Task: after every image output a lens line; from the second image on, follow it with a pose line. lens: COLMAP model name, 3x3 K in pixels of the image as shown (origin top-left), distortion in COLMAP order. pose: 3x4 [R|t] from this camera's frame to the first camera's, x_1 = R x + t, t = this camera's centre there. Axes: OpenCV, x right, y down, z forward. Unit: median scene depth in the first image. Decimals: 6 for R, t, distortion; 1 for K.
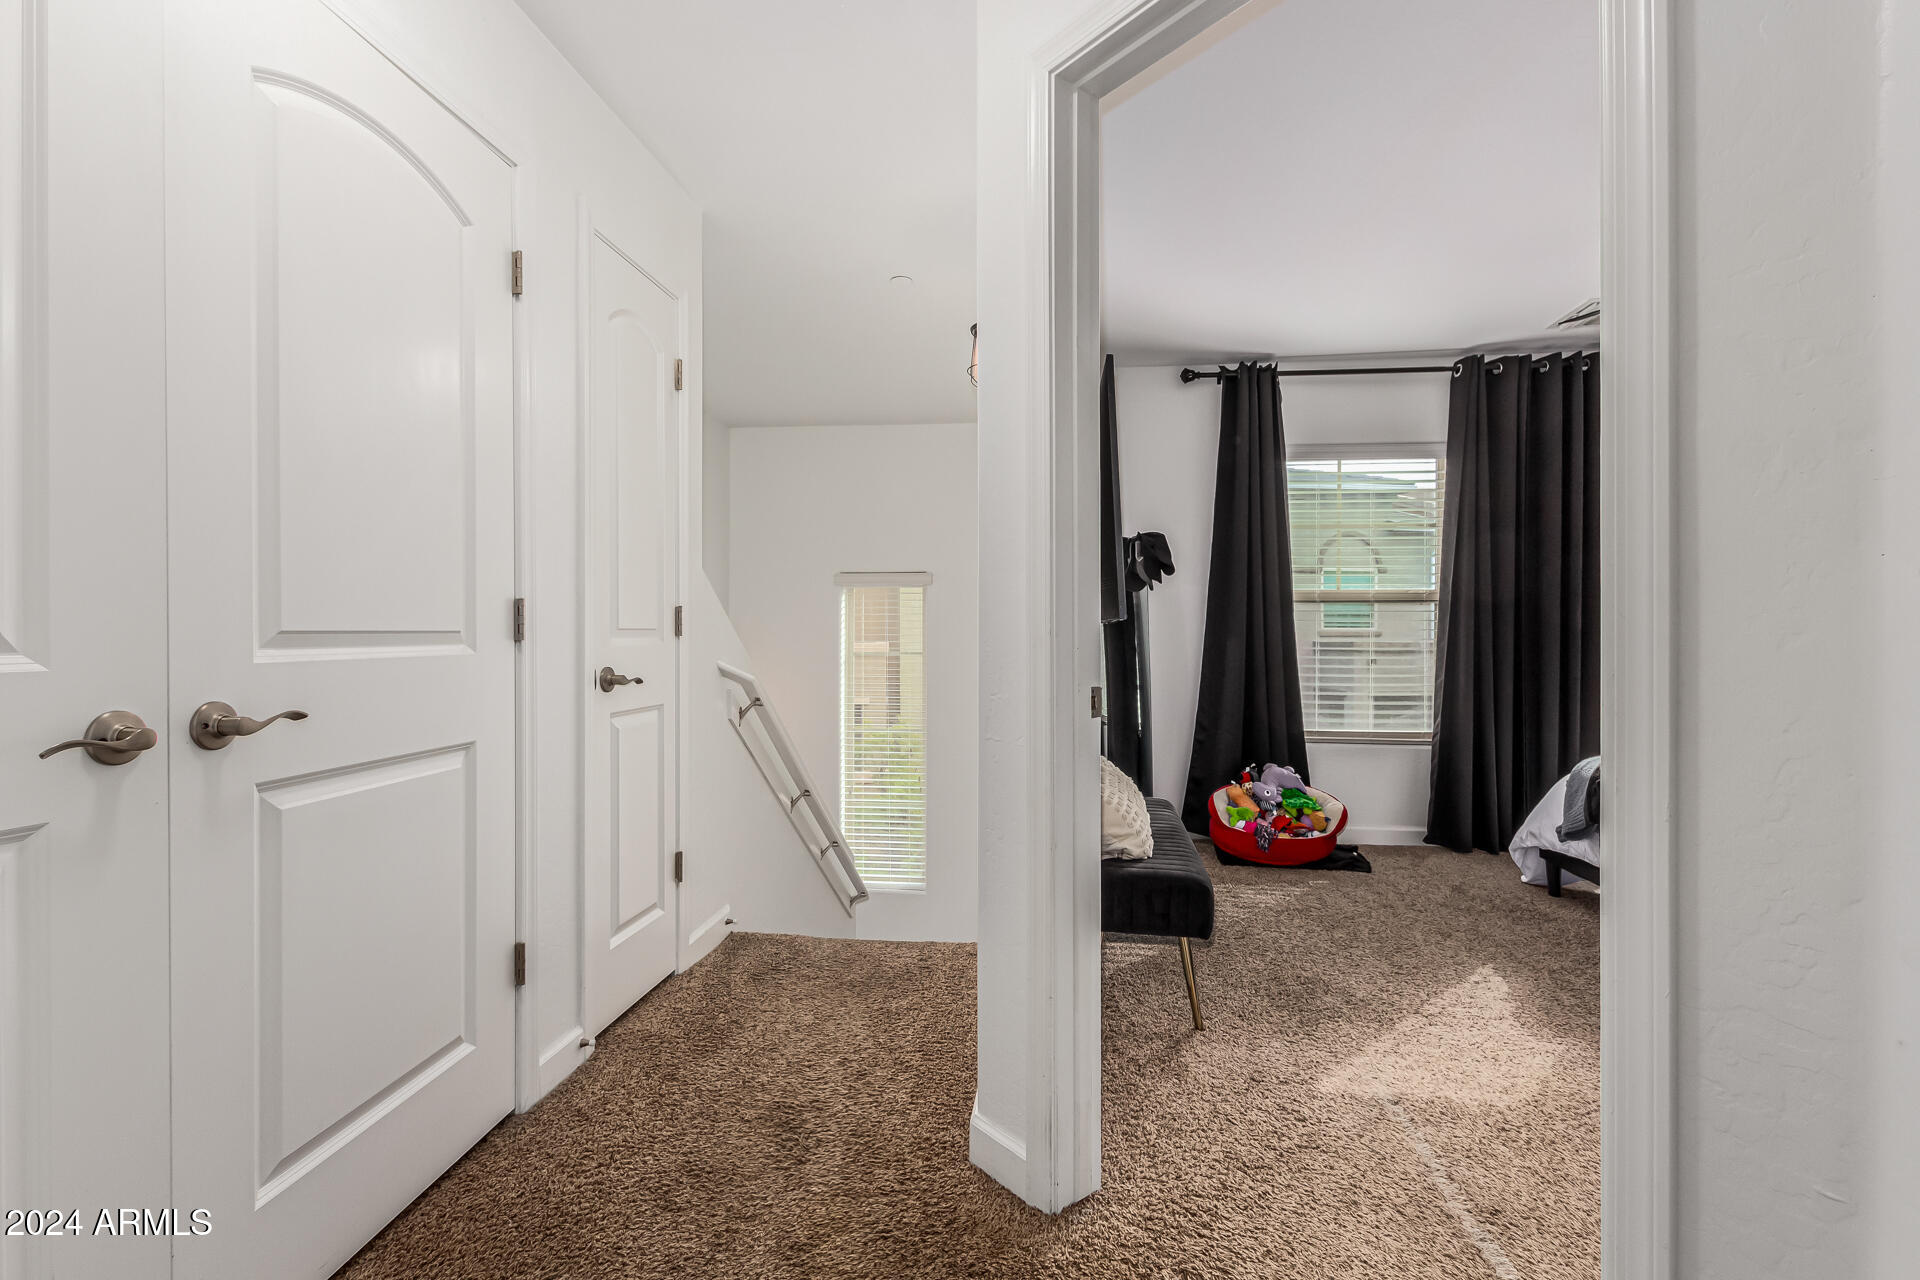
lens RADIAL K [[878.5, 0, 958.6], [0, 878.5, 641.1], [0, 0, 1]] dist [0.001080, 0.001174]
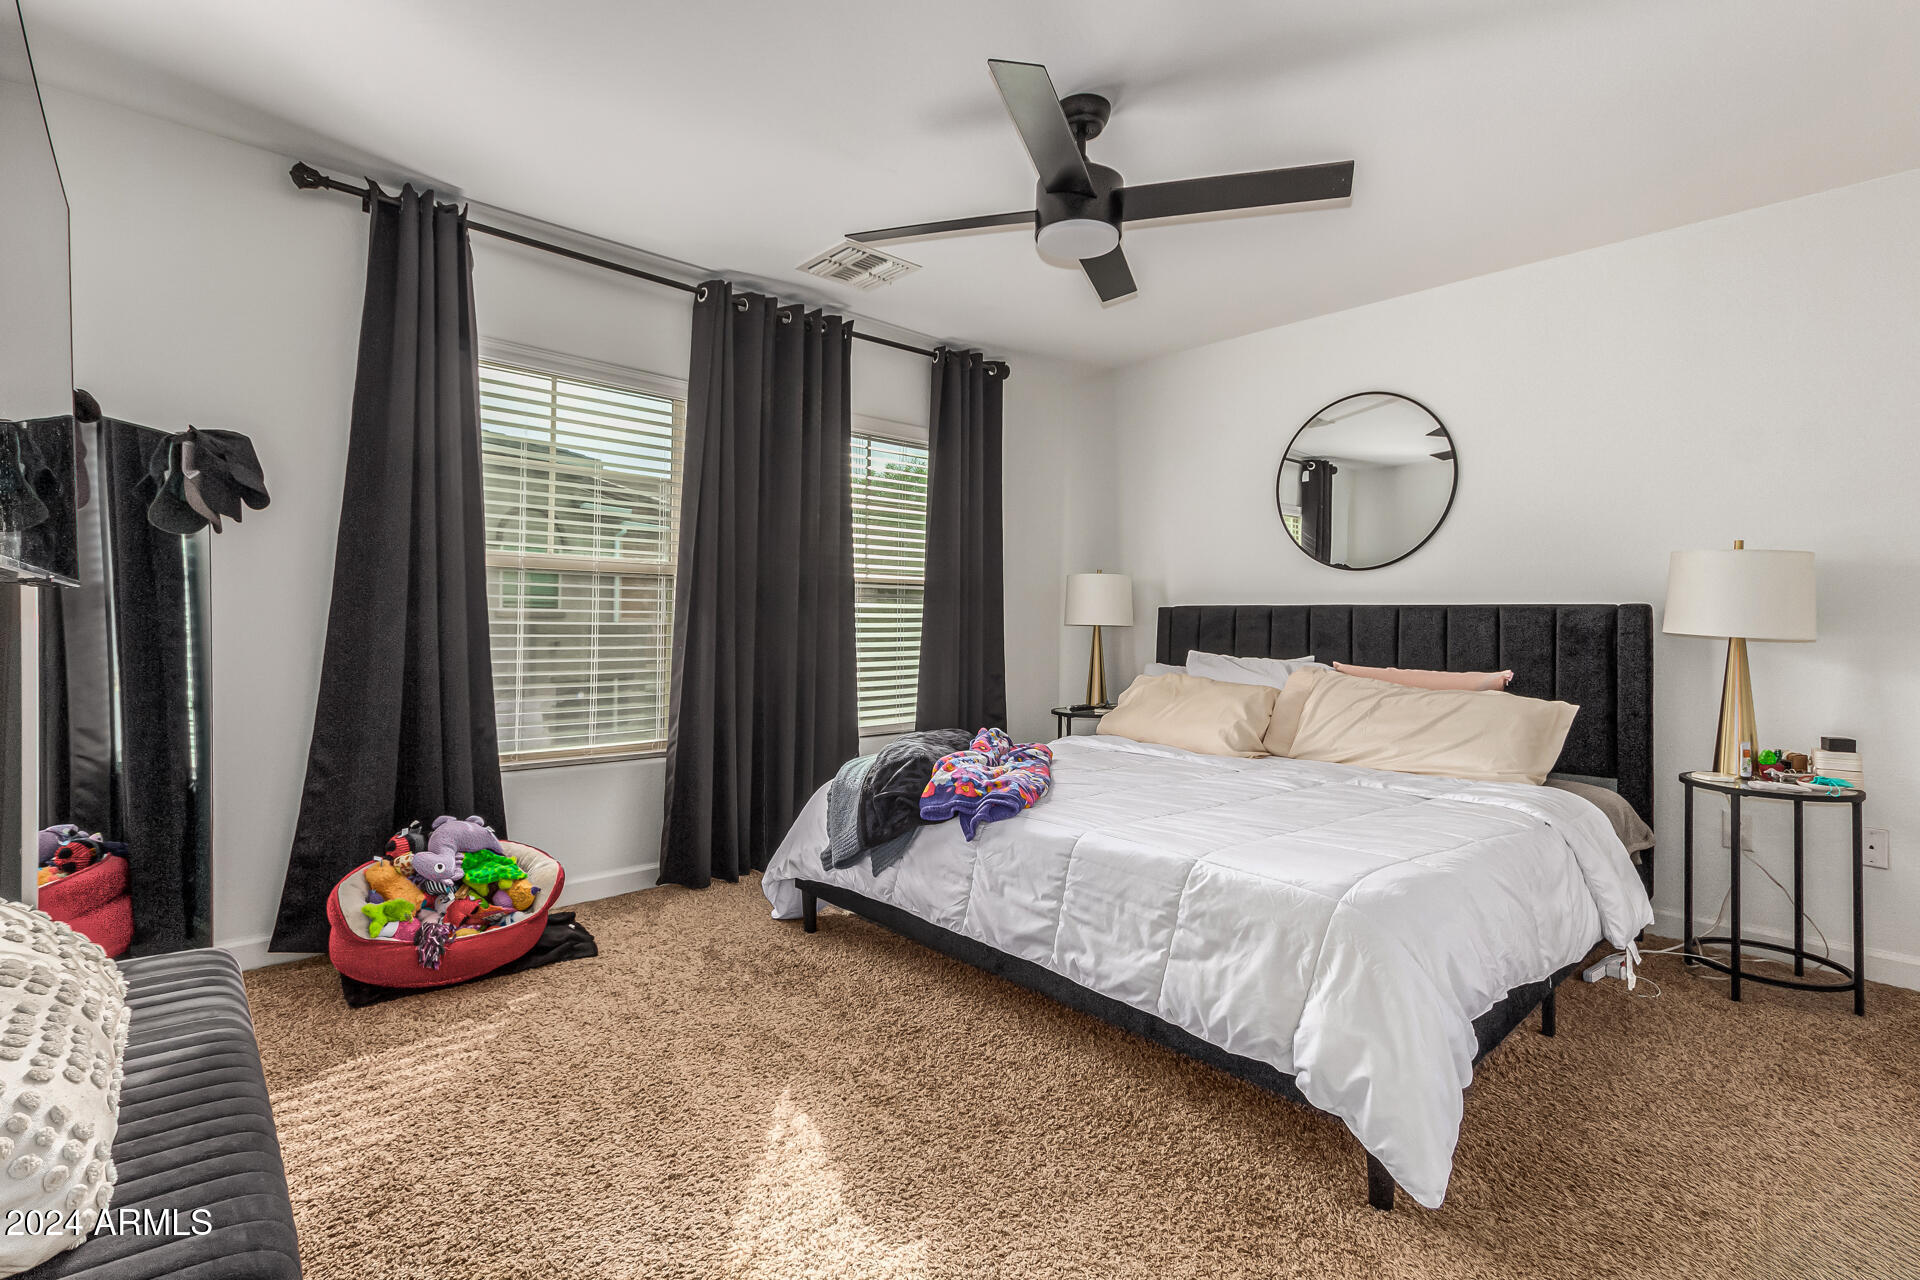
lens RADIAL K [[878.5, 0, 945.9], [0, 878.5, 603.3], [0, 0, 1]] dist [0.001080, 0.001174]
pose [[0.647543, 0.021518, 0.761725, 0.101910], [-0.005953, 0.999714, -0.023181, -0.003538], [-0.762005, 0.010476, 0.647486, 0.310598]]
